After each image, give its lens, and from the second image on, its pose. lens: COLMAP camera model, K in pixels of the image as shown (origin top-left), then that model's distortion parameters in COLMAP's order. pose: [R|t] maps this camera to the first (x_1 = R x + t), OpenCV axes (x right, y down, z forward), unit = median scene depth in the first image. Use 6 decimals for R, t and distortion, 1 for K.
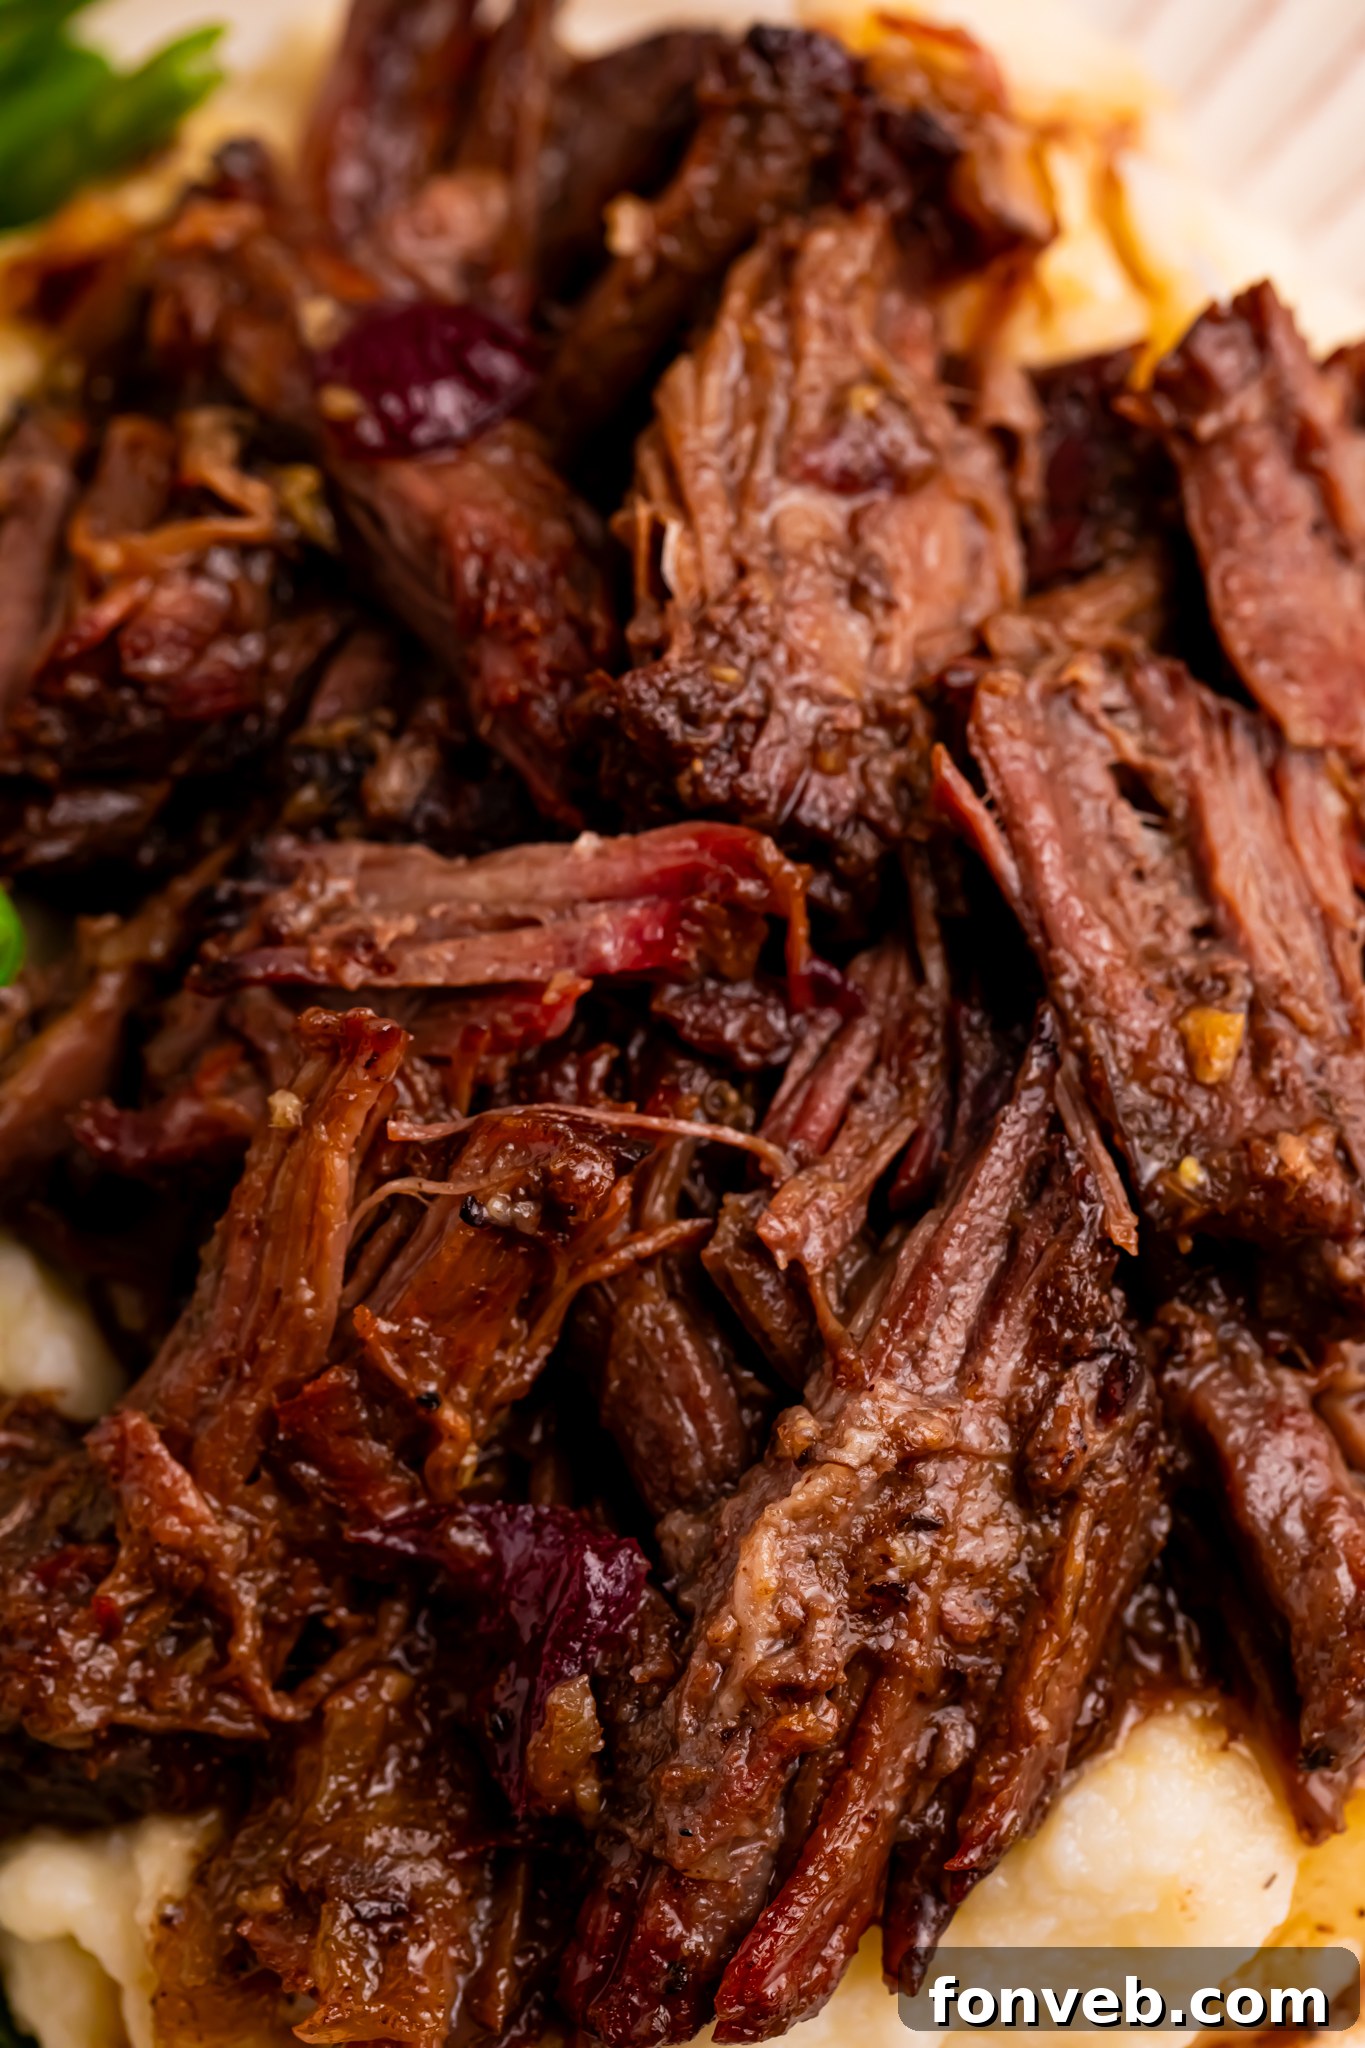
lens RADIAL K [[7157.2, 0, 688.2], [0, 7157.2, 1021.3], [0, 0, 1]] dist [0.115910, 0.000000]
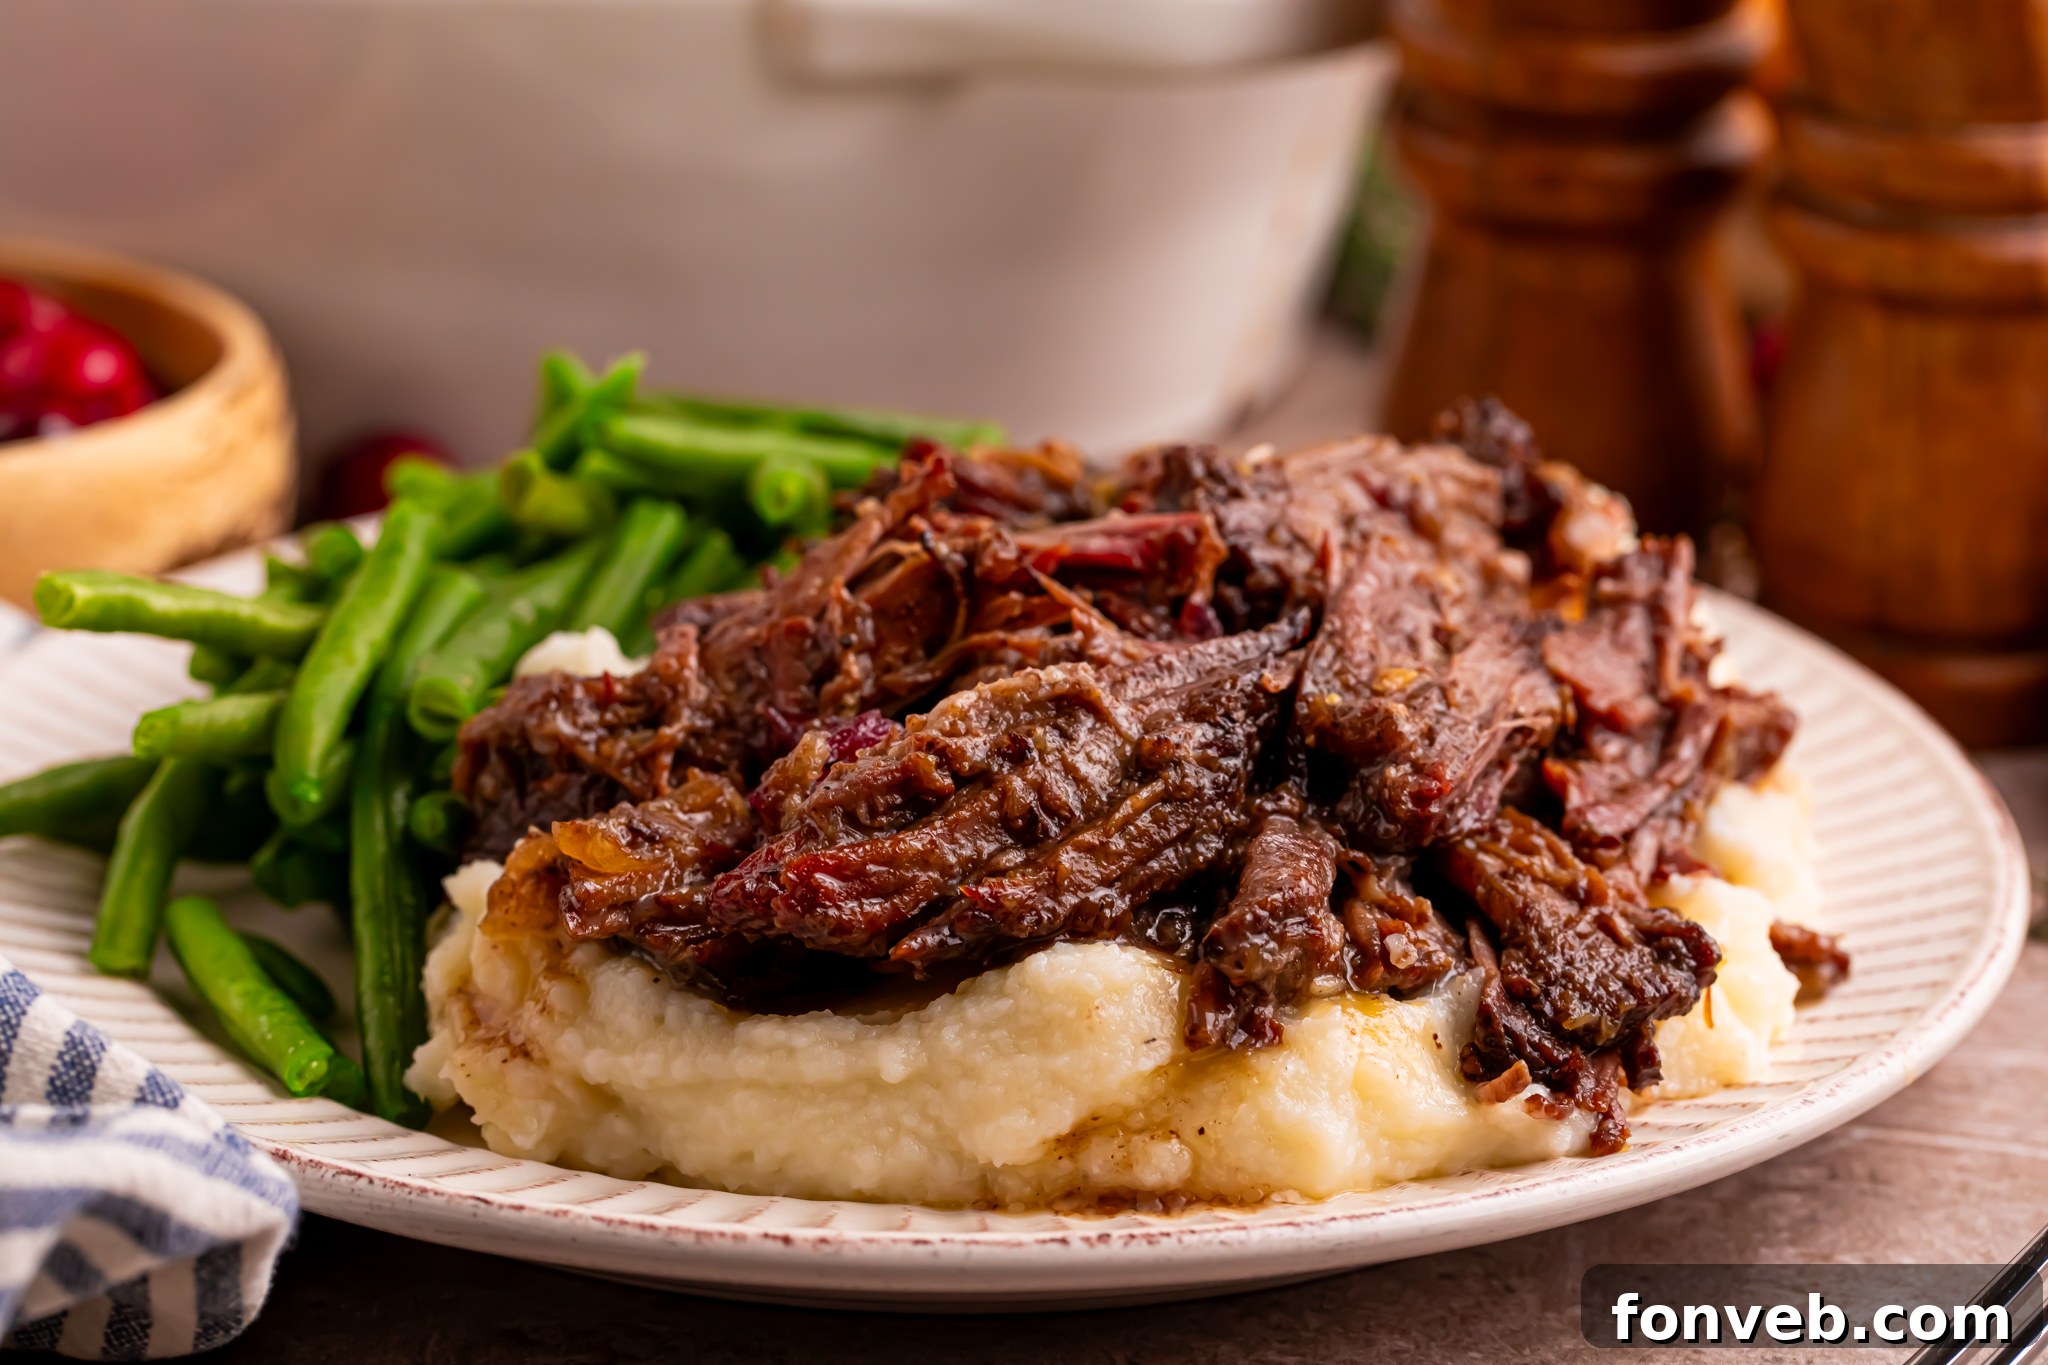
lens RADIAL K [[6703.2, 0, 1042.9], [0, 6703.2, 674.7], [0, 0, 1]] dist [-0.013220, 0.000000]
pose [[0.846697, 0.270230, -0.458345, 0.678382], [-0.518541, 0.612143, -0.596990, 0.914059], [0.119248, 0.743140, 0.658425, 0.029438]]
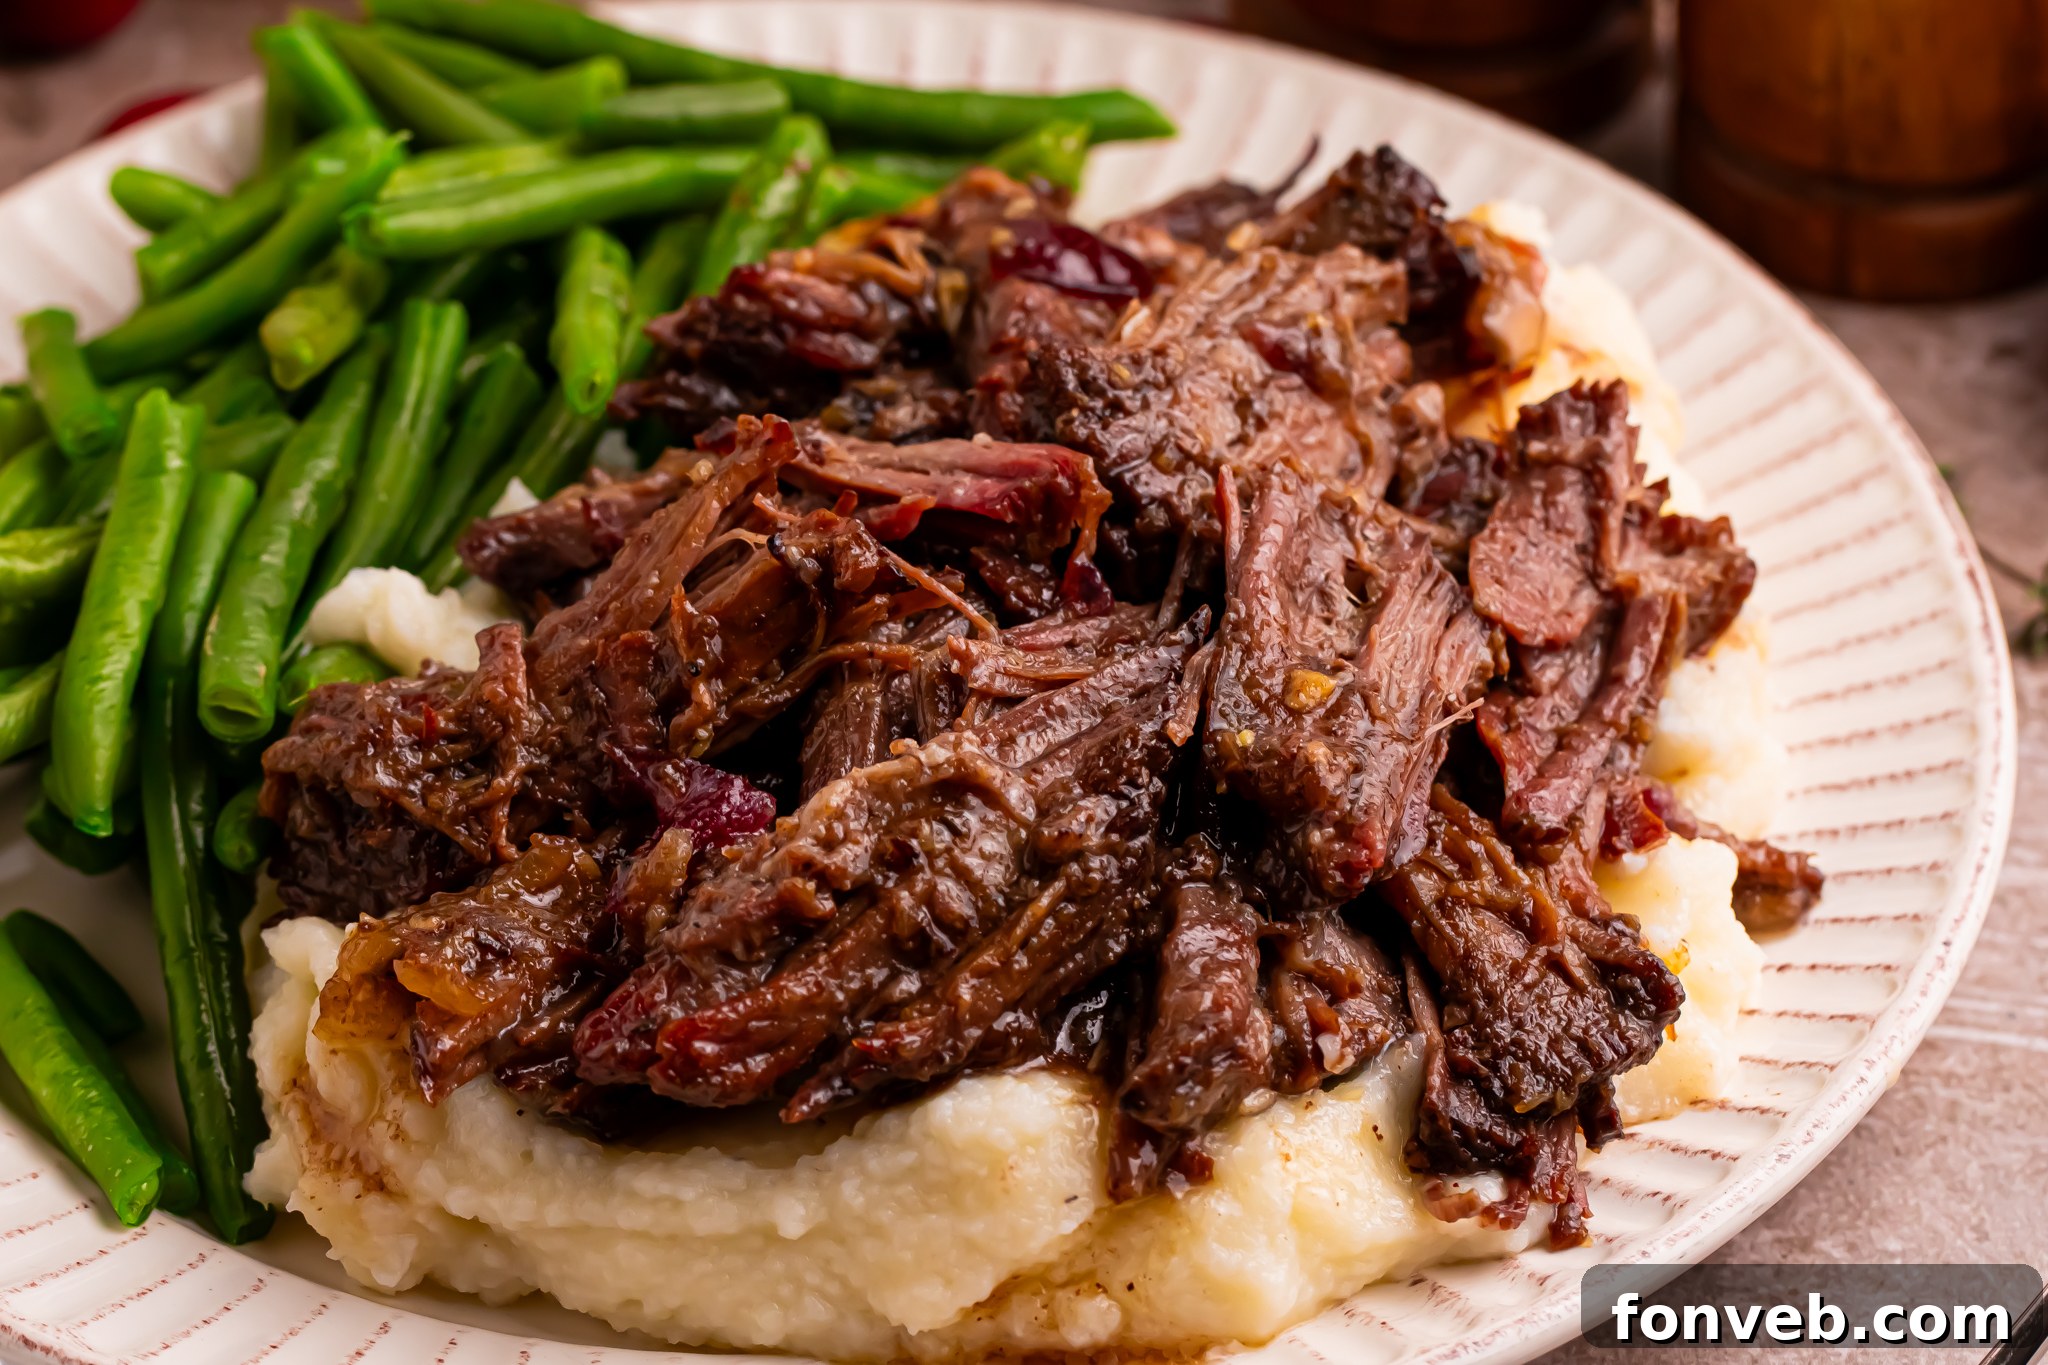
lens RADIAL K [[9292.9, 0, 1015.1], [0, 9292.9, 687.9], [0, 0, 1]] dist [-0.141790, 0.000000]
pose [[0.879377, 0.344850, -0.328289, 0.619055], [-0.458571, 0.798935, -0.389122, 0.735395], [0.128093, 0.492729, 0.860704, -0.568816]]
